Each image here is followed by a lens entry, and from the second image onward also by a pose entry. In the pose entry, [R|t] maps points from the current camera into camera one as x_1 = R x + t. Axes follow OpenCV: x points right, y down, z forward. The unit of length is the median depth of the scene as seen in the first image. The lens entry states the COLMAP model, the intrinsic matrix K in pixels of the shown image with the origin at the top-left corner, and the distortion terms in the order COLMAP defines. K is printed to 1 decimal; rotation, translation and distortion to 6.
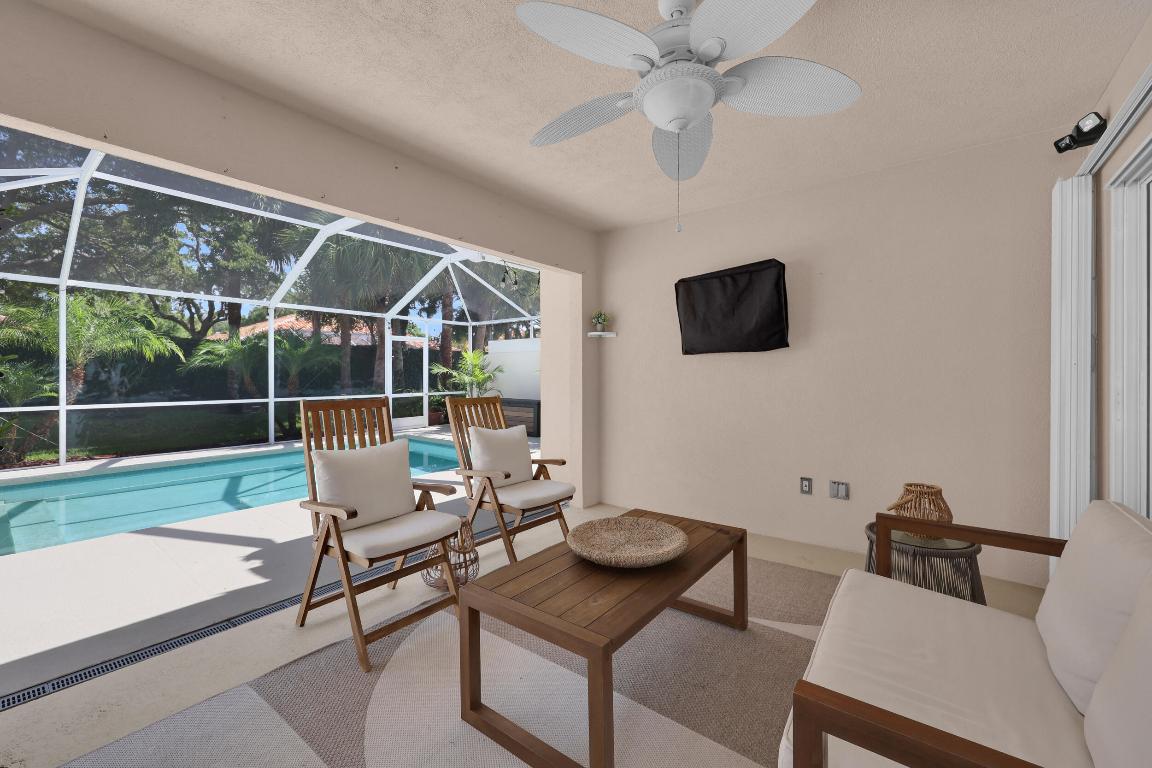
lens RADIAL K [[478.0, 0, 579.5], [0, 478.0, 378.0], [0, 0, 1]] dist [0.002251, 0.000122]
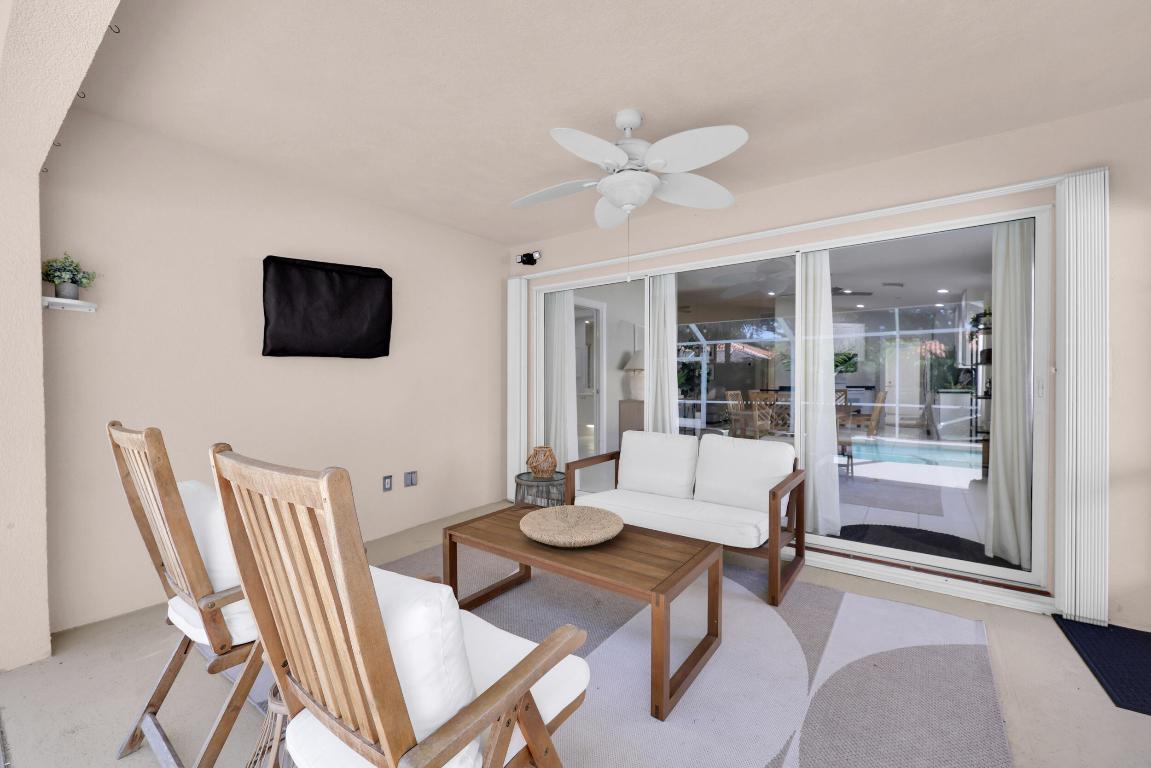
lens RADIAL K [[469.1, 0, 573.9], [0, 469.1, 378.3], [0, 0, 1]] dist [0.000416, 0.000098]
pose [[-0.038586, 0.008344, 0.999220, -0.618096], [0.002975, 0.999962, -0.008236, -0.005547], [-0.999251, 0.002655, -0.038610, 0.610946]]
